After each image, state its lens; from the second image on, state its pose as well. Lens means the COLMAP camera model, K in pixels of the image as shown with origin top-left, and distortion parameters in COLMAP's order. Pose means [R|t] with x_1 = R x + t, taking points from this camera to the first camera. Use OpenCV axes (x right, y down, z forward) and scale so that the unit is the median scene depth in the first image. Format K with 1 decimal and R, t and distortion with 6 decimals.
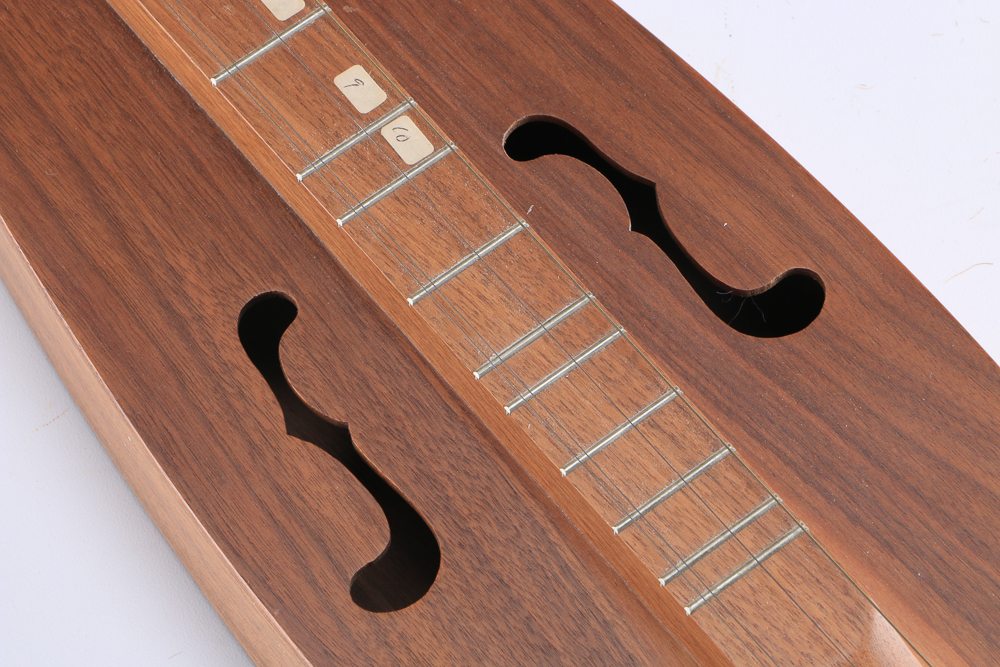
lens RADIAL K [[4731.9, 0, 500.0], [0, 4731.9, 333.5], [0, 0, 1]] dist [0.345088, 12.842642]
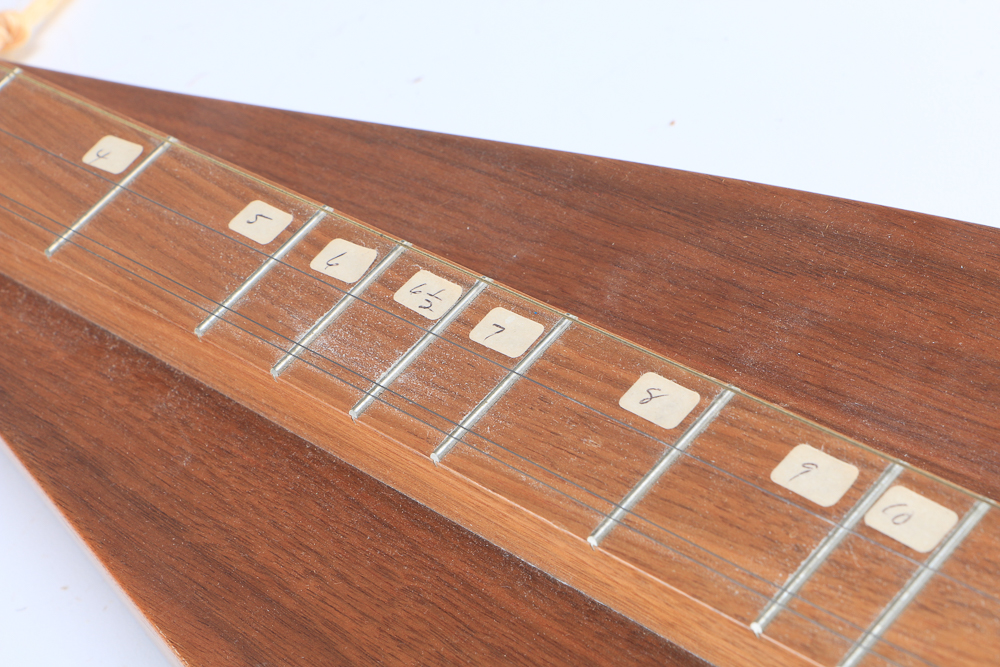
lens RADIAL K [[2442.8, 0, 500.0], [0, 2442.8, 333.5], [0, 0, 1]] dist [0.042620, 0.512114]
pose [[0.931402, -0.330853, -0.151745, -0.013042], [0.261973, 0.898752, -0.351590, 0.033577], [0.252706, 0.287719, 0.923774, 0.685235]]
